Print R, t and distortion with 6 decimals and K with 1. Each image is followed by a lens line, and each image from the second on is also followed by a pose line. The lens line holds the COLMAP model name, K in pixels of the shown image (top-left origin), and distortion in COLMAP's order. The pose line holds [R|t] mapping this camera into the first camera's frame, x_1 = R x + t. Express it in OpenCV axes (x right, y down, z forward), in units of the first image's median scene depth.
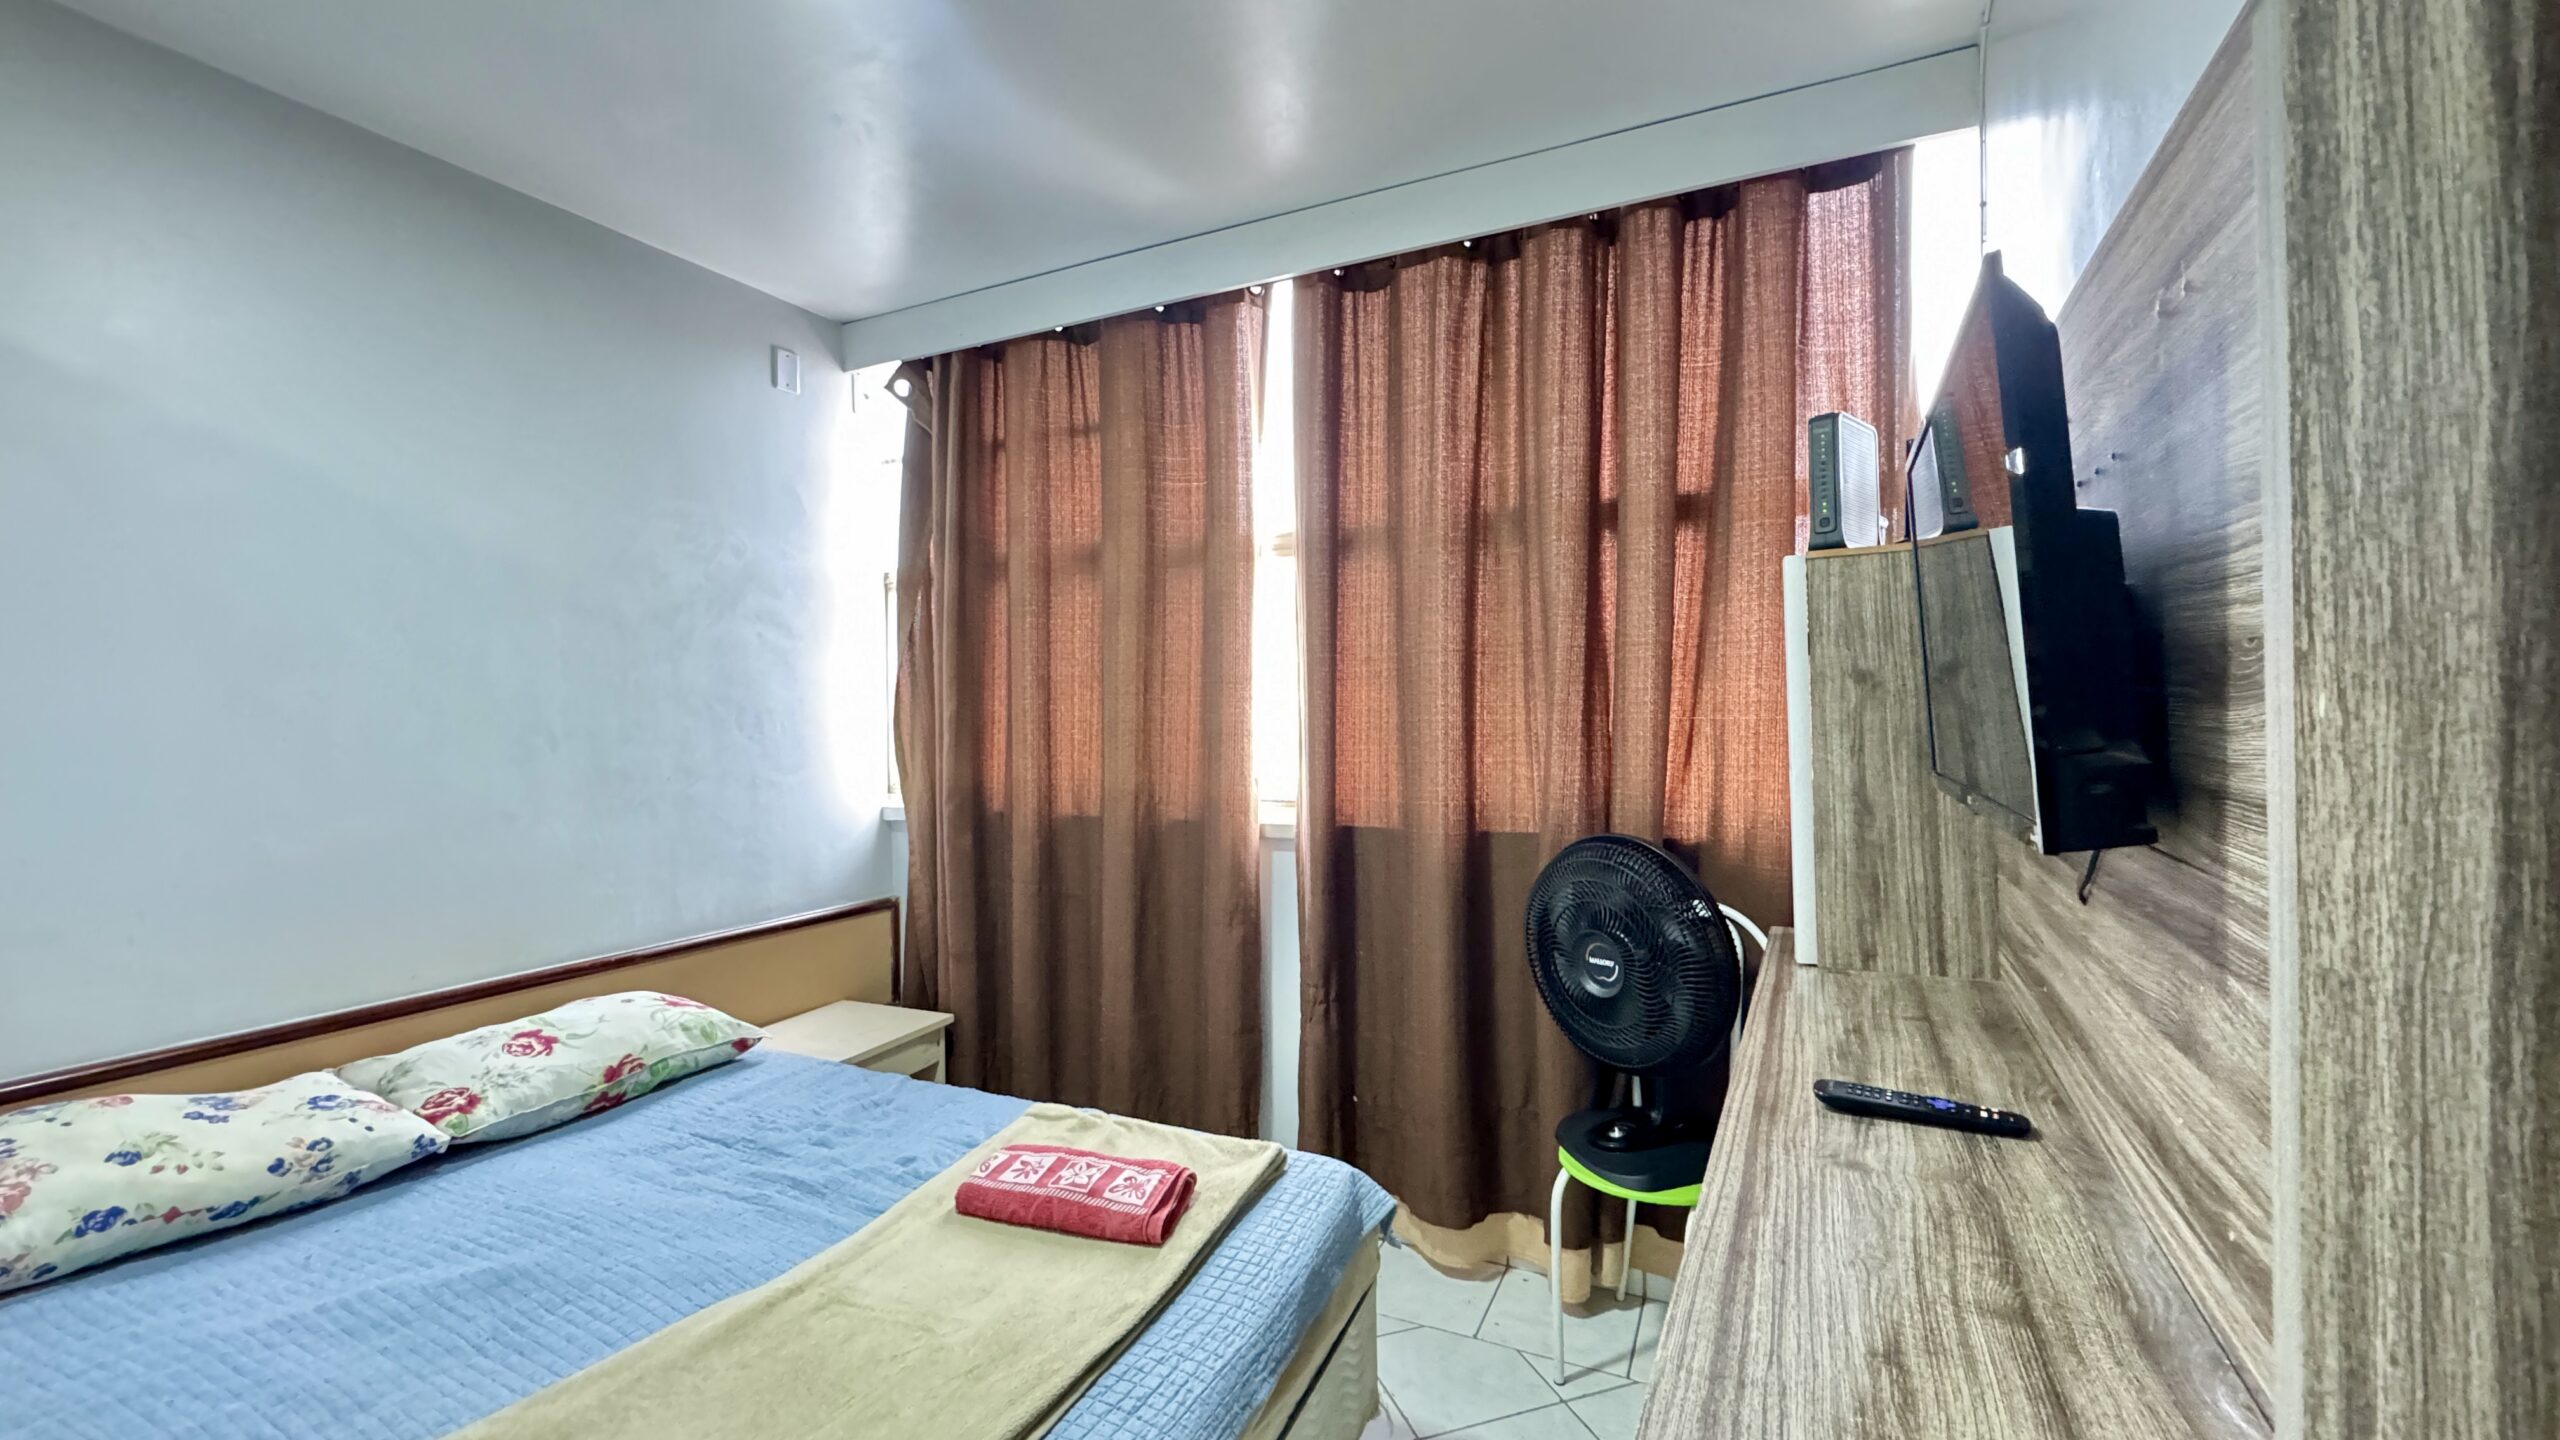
lens RADIAL K [[1012.9, 0, 1280.0], [0, 1012.9, 720.0], [0, 0, 1]] dist [-0.000484, -0.000052]
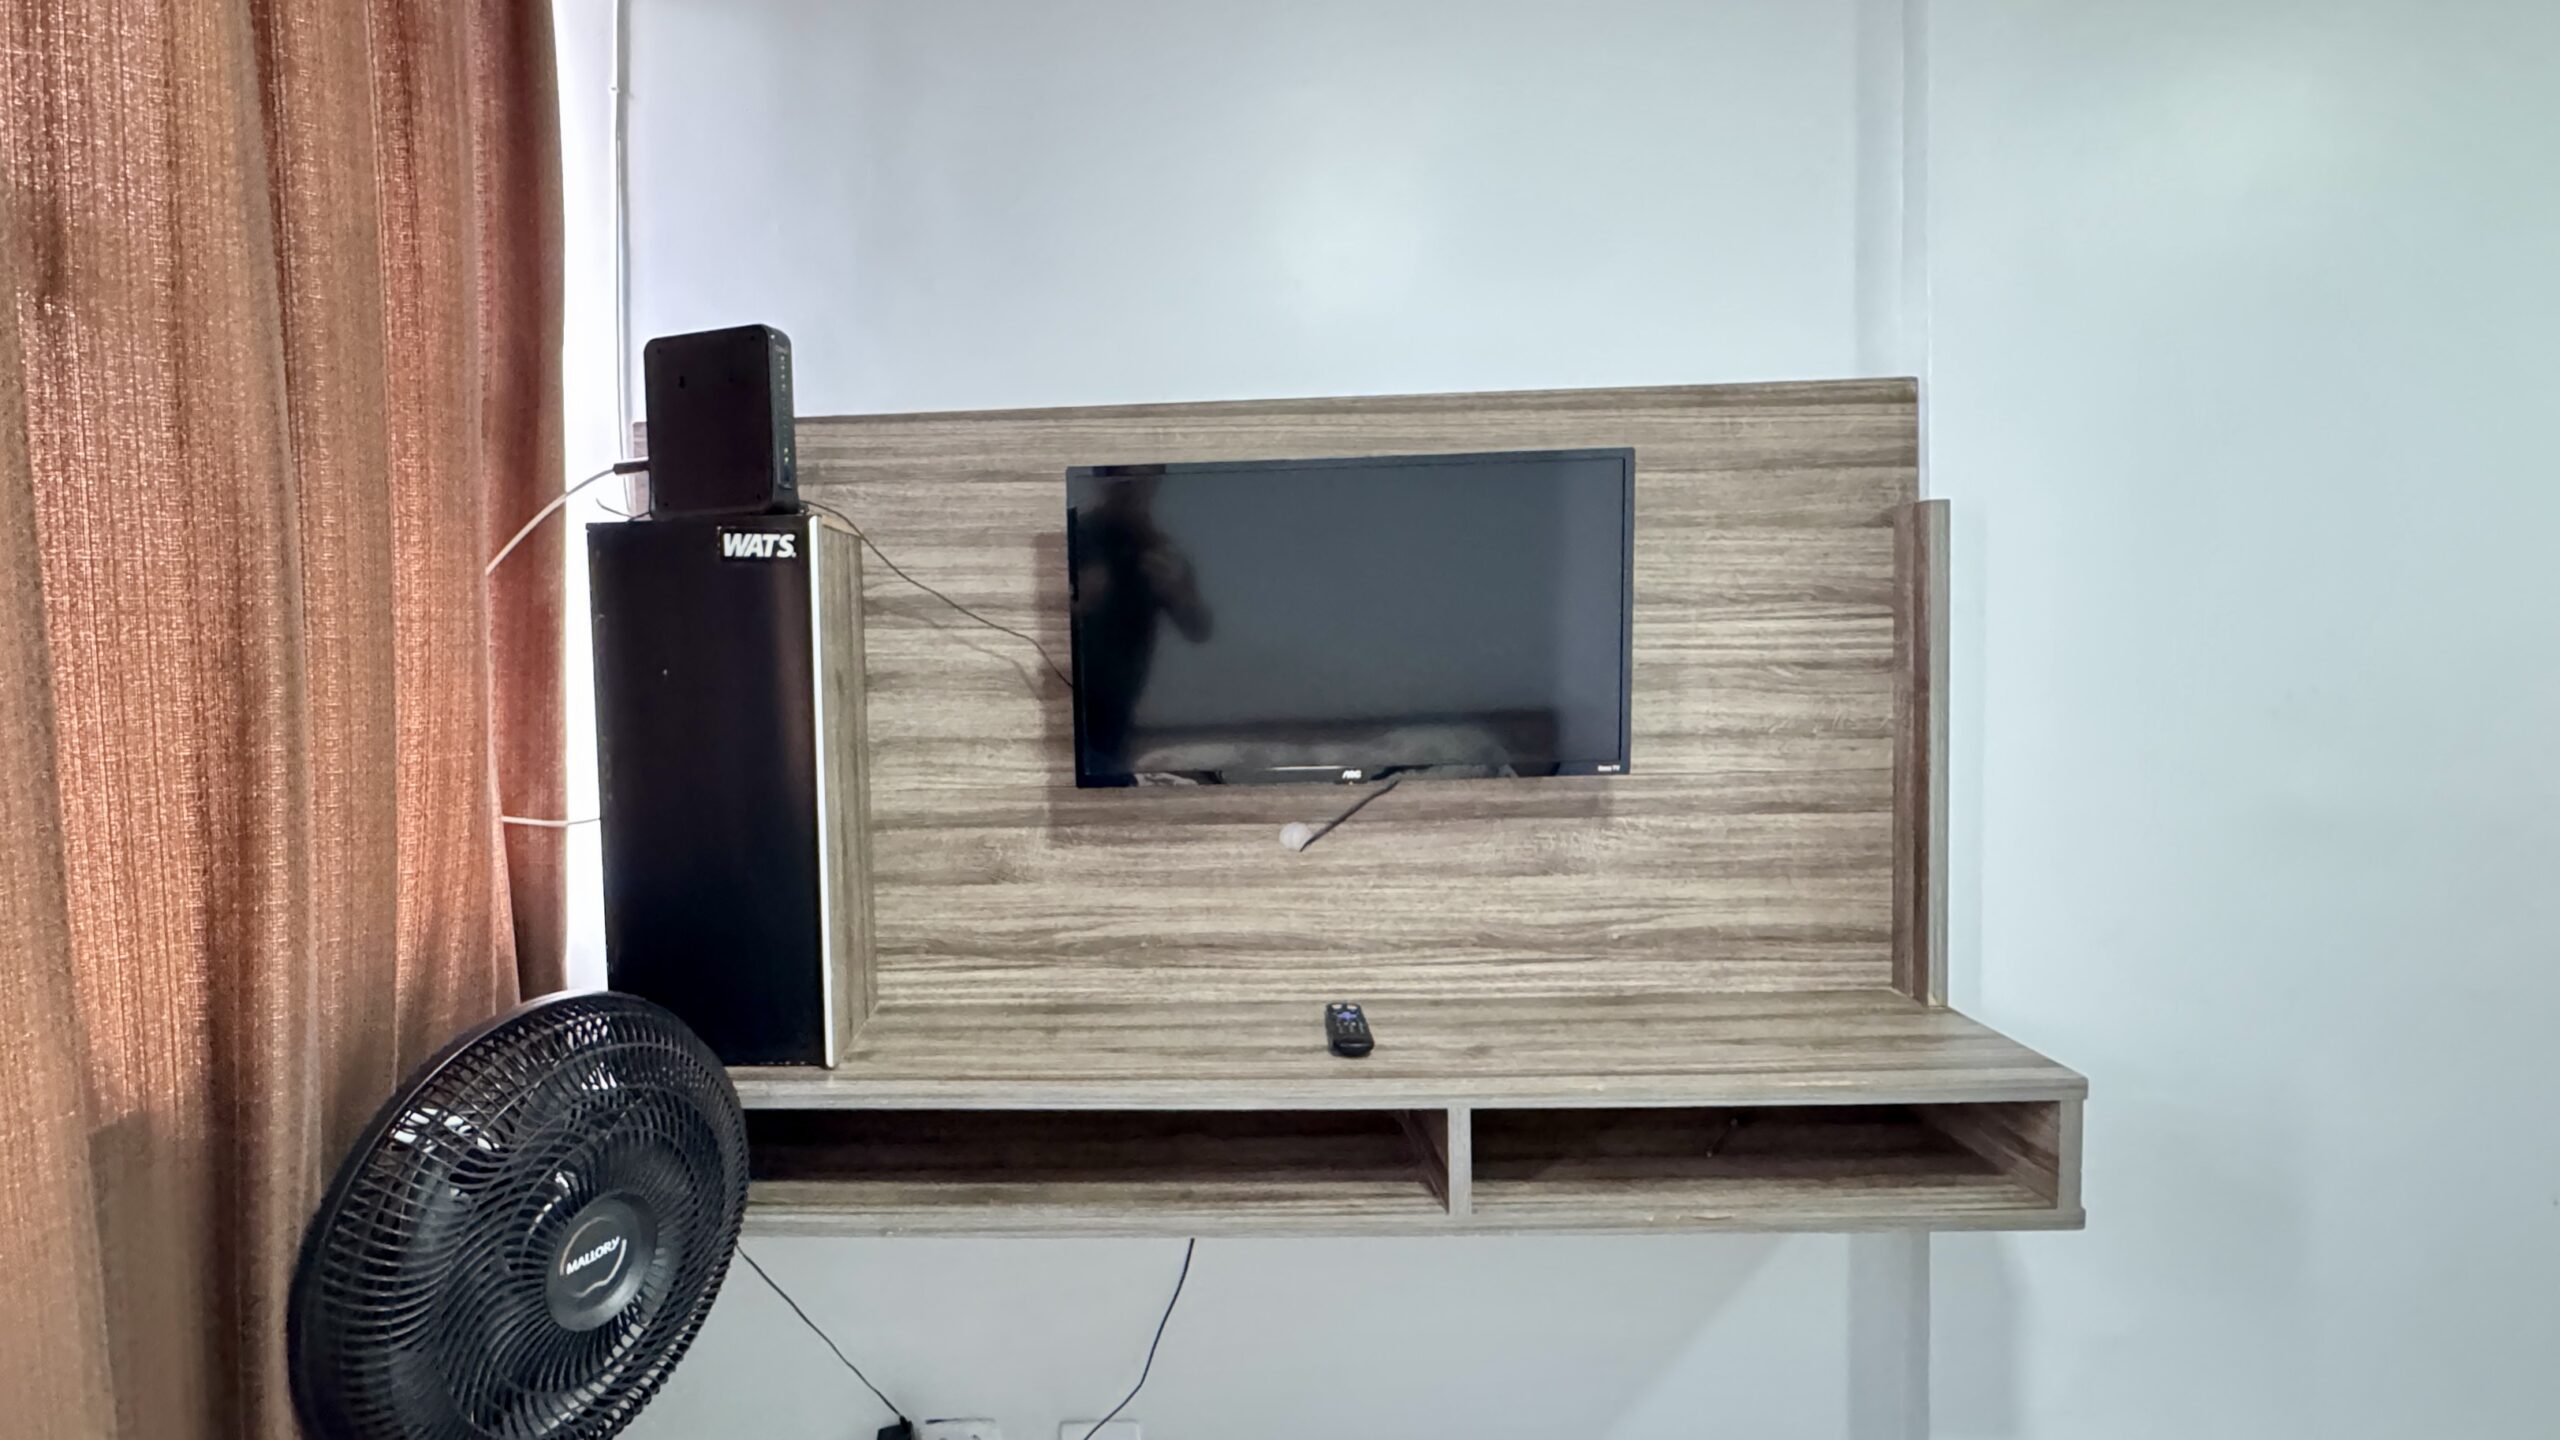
lens RADIAL K [[1012.9, 0, 1280.0], [0, 1012.9, 720.0], [0, 0, 1]] dist [-0.000484, -0.000052]
pose [[-0.423482, -0.022042, 0.905636, -0.512740], [0.030140, 0.998808, 0.038403, -0.057685], [-0.905403, 0.043559, -0.422313, 1.719252]]
